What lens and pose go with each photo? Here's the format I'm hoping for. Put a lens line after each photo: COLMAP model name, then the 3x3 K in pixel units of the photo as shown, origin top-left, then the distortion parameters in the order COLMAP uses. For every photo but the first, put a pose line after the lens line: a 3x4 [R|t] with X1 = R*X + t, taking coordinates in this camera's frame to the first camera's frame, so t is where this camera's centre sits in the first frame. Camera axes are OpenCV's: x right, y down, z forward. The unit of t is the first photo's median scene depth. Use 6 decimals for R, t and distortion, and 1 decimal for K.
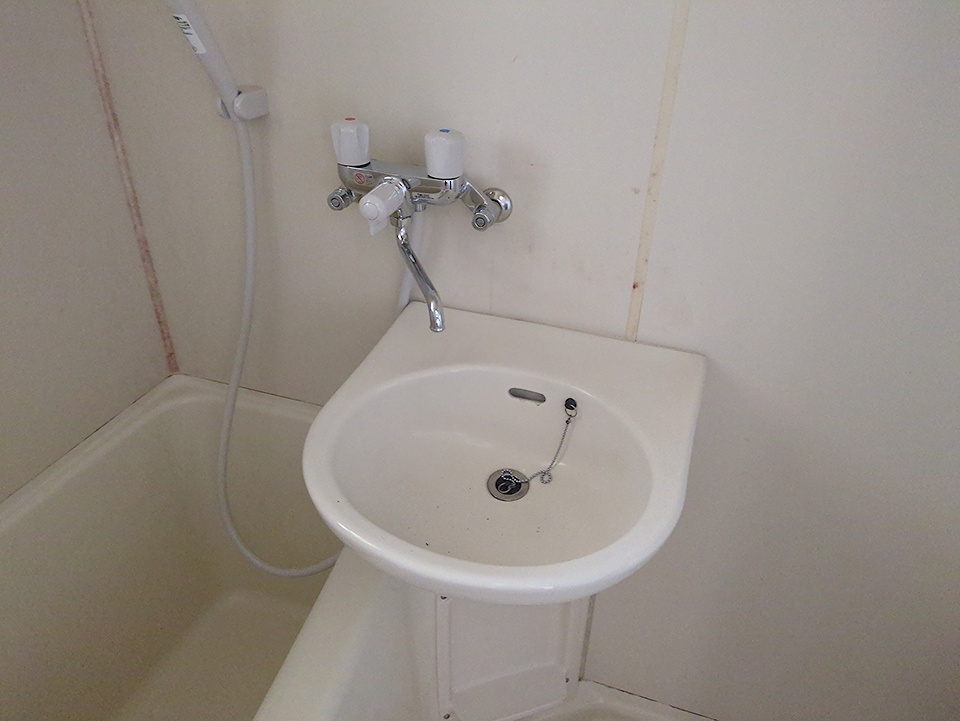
lens RADIAL K [[716.3, 0, 481.1], [0, 716.3, 358.5], [0, 0, 1]] dist [0.040126, -0.012727]
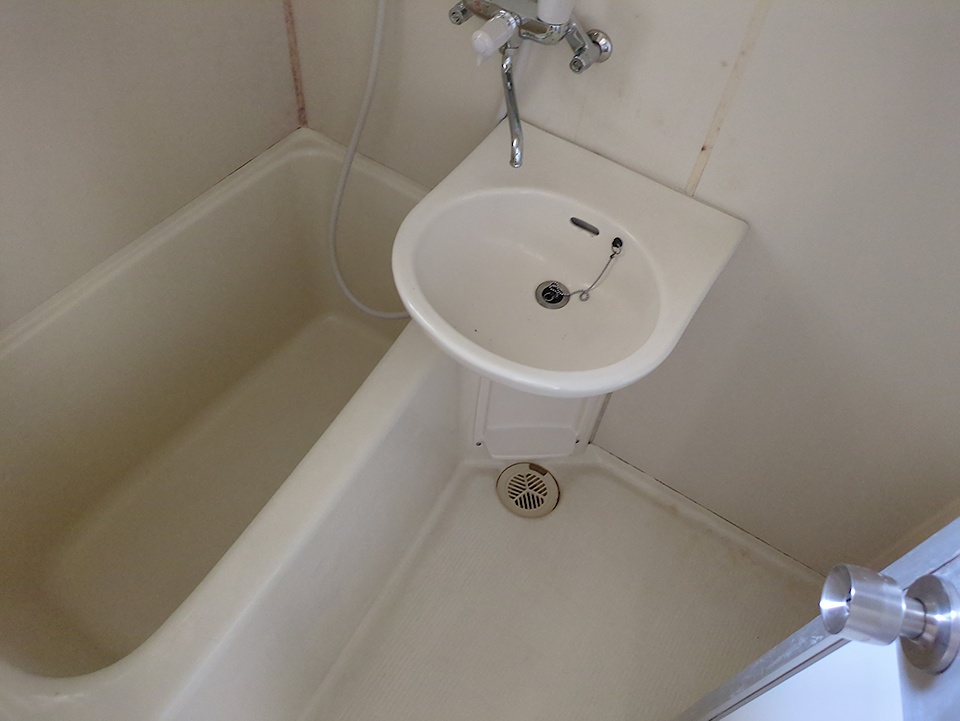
lens RADIAL K [[716.3, 0, 484.8], [0, 716.3, 365.3], [0, 0, 1]] dist [0.040126, -0.012727]
pose [[0.969530, 0.226881, -0.092395, 0.065419], [-0.180069, 0.915745, 0.359146, -0.133650], [0.166094, -0.331565, 0.928697, -0.202108]]
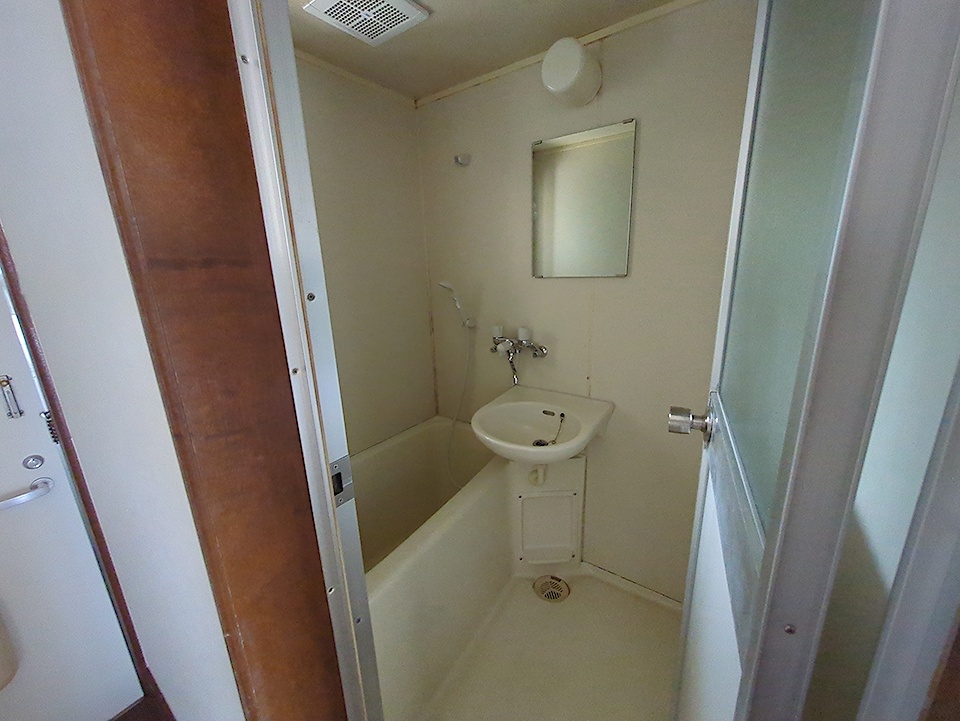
lens RADIAL K [[373.3, 0, 480.5], [0, 373.3, 358.4], [0, 0, 1]] dist [0.003621, 0.000148]
pose [[0.955940, 0.017810, -0.293021, 0.238145], [-0.106683, 0.950989, -0.290238, 0.308404], [0.273491, 0.308710, 0.910989, -0.523007]]
